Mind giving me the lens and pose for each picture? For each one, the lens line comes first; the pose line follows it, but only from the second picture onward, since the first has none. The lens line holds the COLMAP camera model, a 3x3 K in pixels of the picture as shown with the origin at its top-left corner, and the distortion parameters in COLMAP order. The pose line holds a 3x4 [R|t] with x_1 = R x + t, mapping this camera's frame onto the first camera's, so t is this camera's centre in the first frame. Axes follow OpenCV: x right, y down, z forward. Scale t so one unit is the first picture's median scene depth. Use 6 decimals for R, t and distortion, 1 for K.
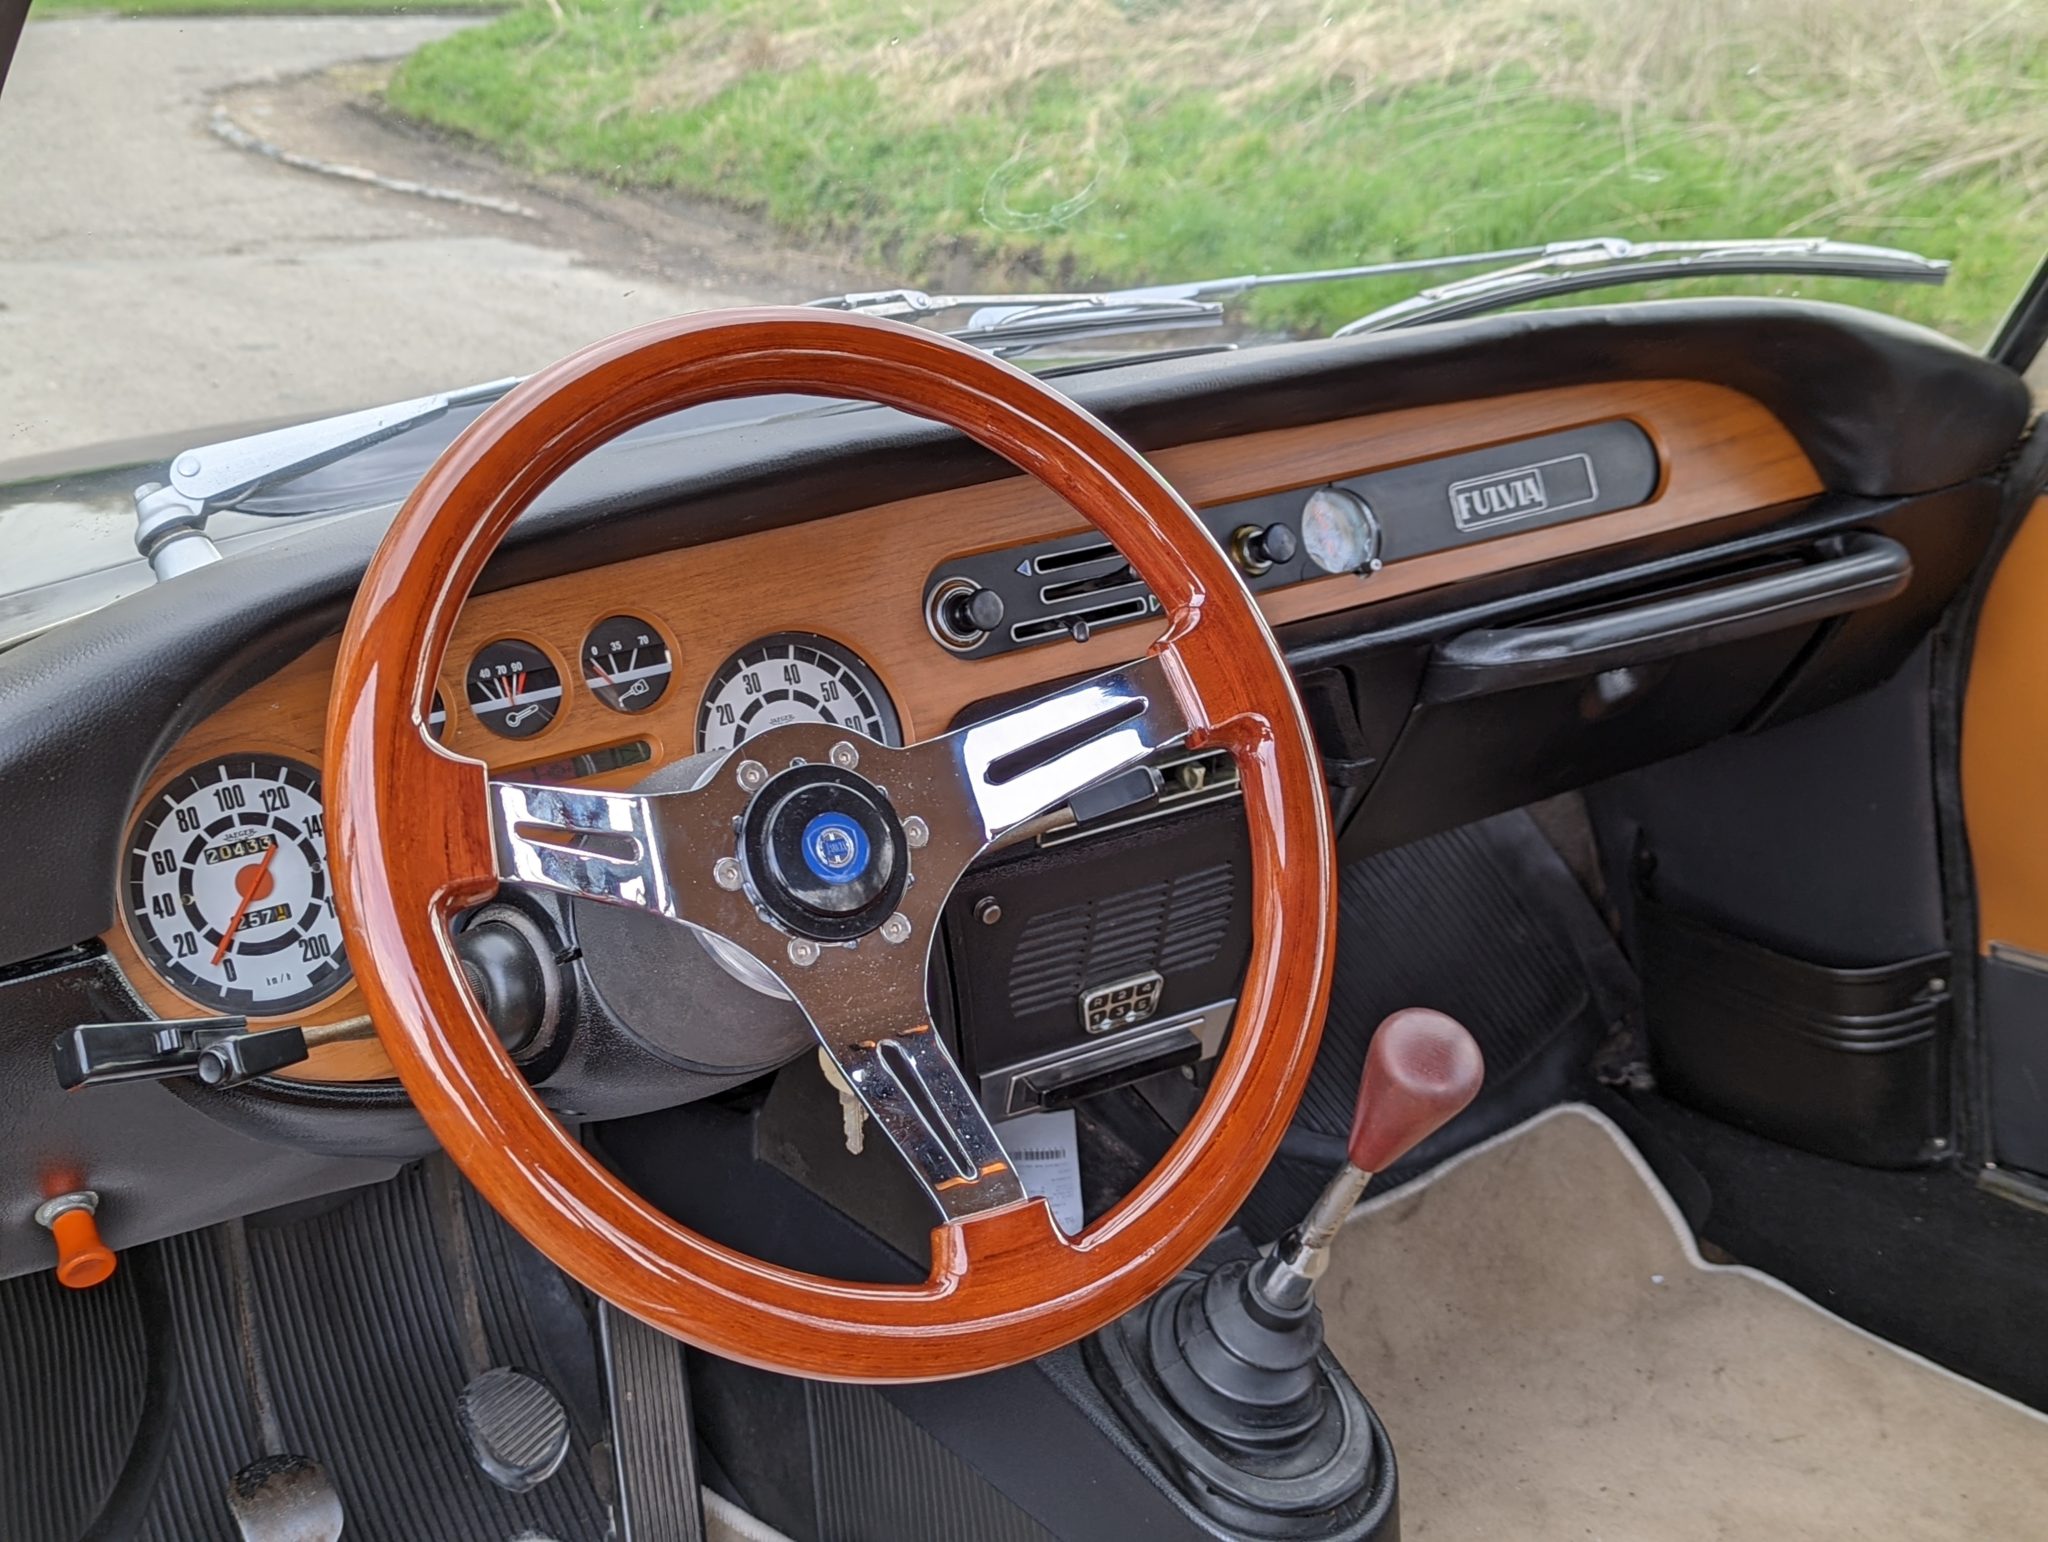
lens RADIAL K [[2514.8, 0, 1024.0], [0, 2514.8, 771.0], [0, 0, 1]] dist [0.195345, -0.575739]
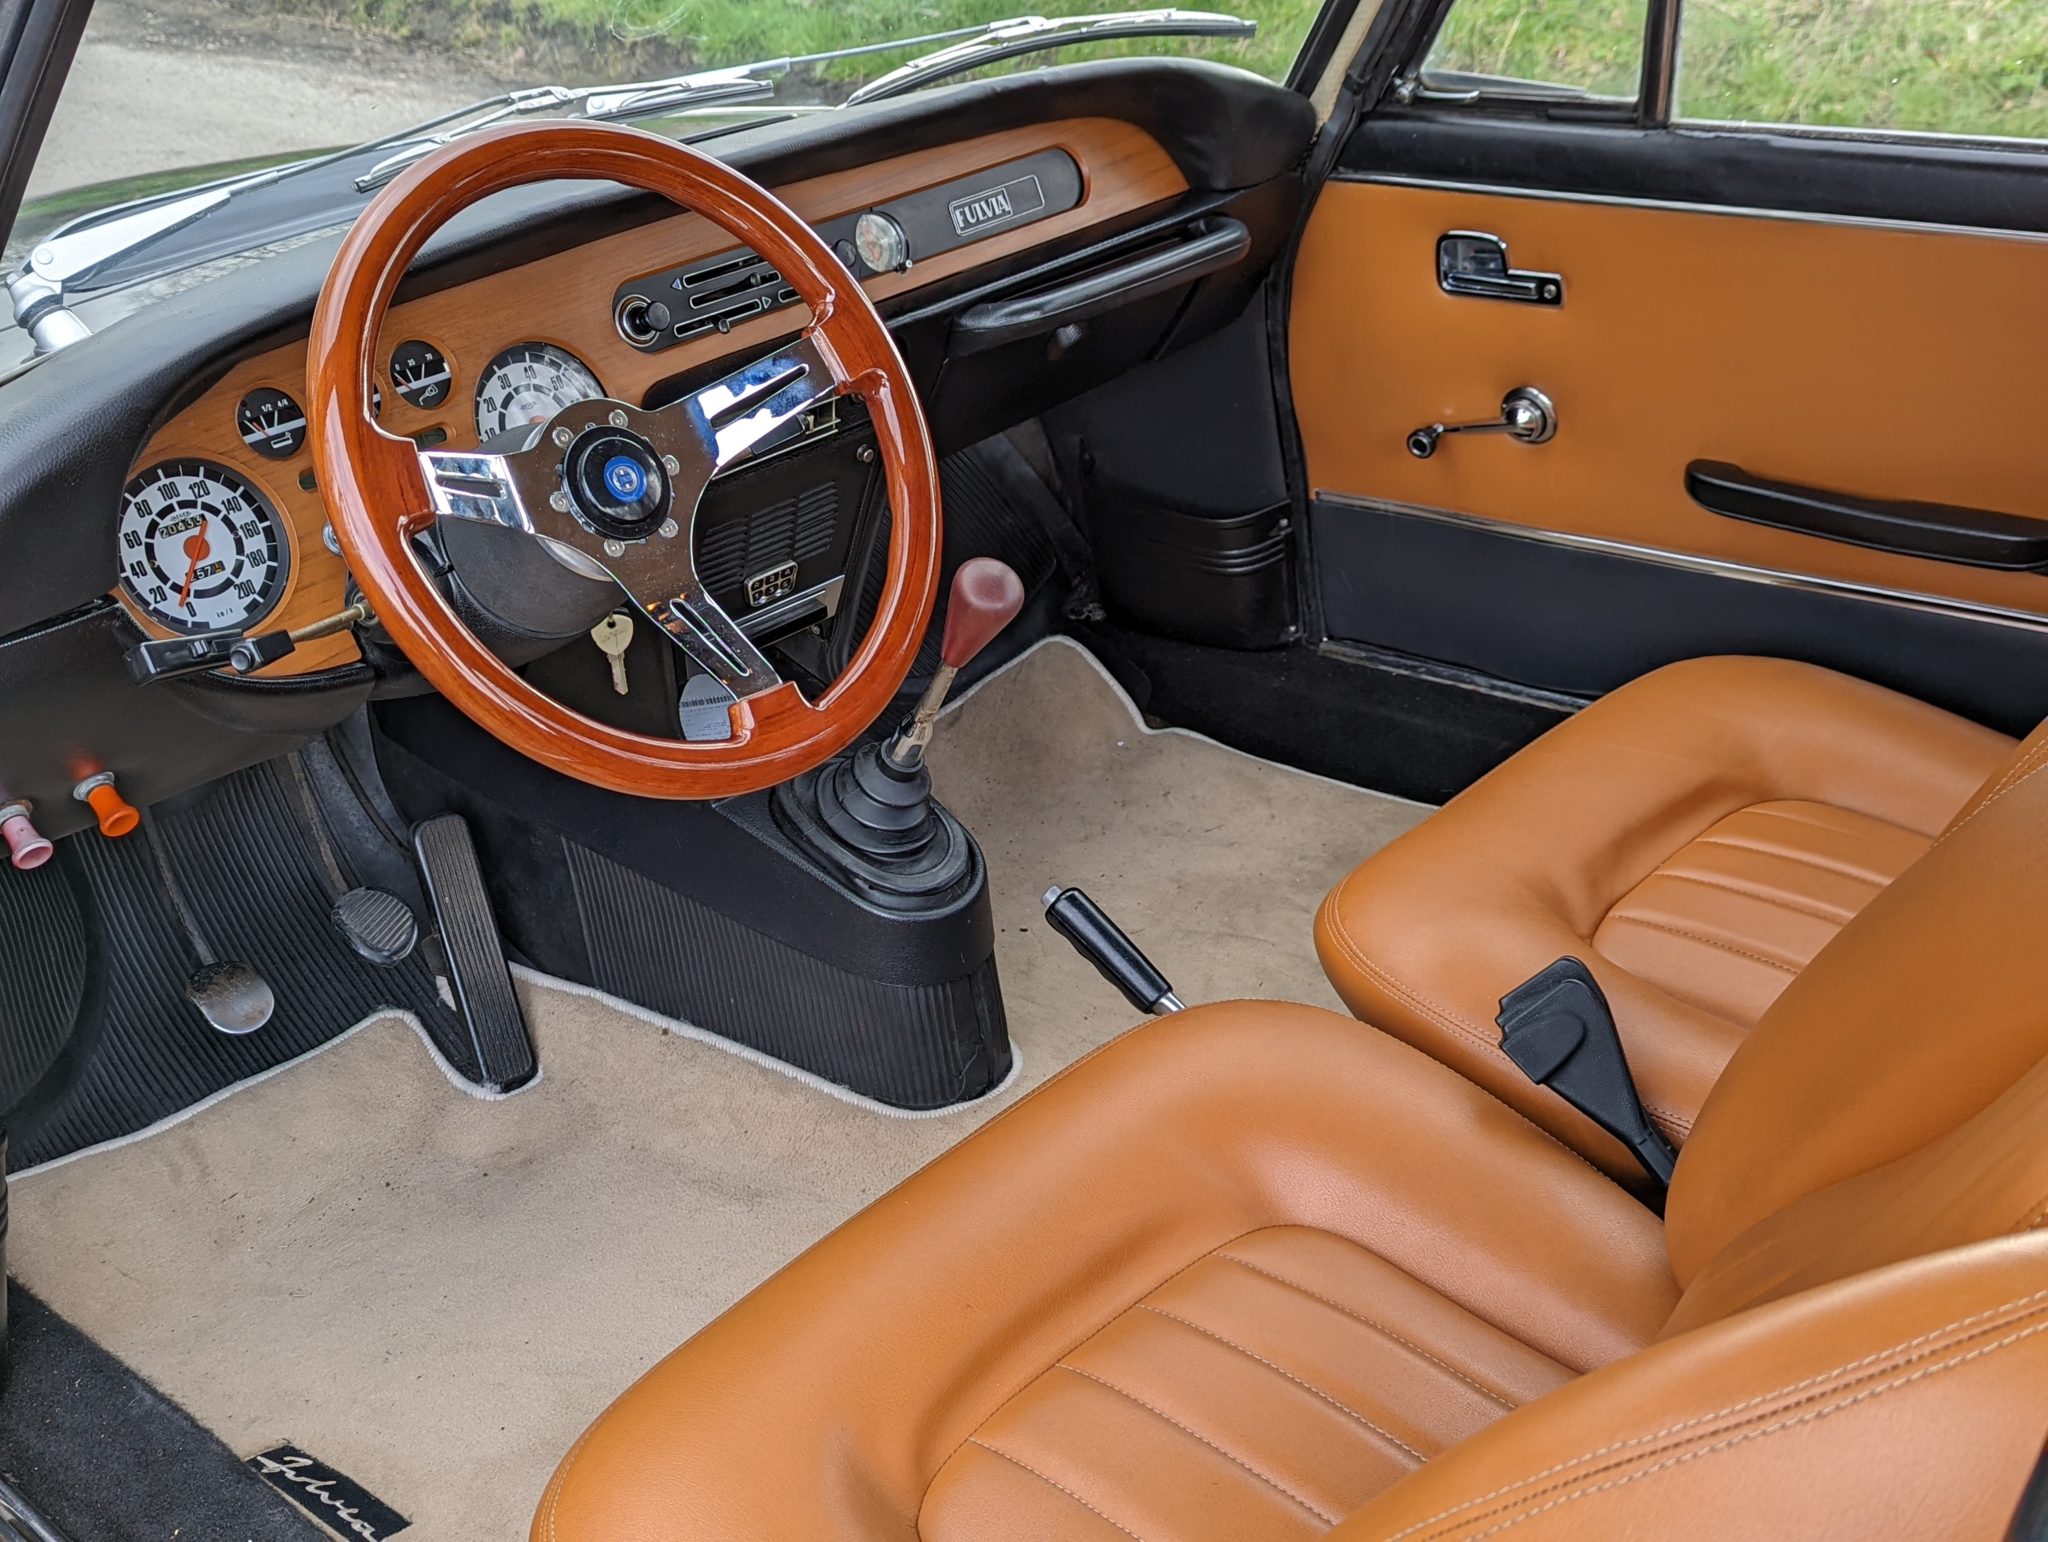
lens RADIAL K [[2110.9, 0, 1024.0], [0, 2110.9, 771.0], [0, 0, 1]] dist [0.084631, -0.155825]
pose [[0.968150, -0.129519, 0.214267, -0.095311], [0.095084, 0.981885, 0.163891, 0.011115], [-0.231613, -0.138297, 0.962927, -0.229244]]
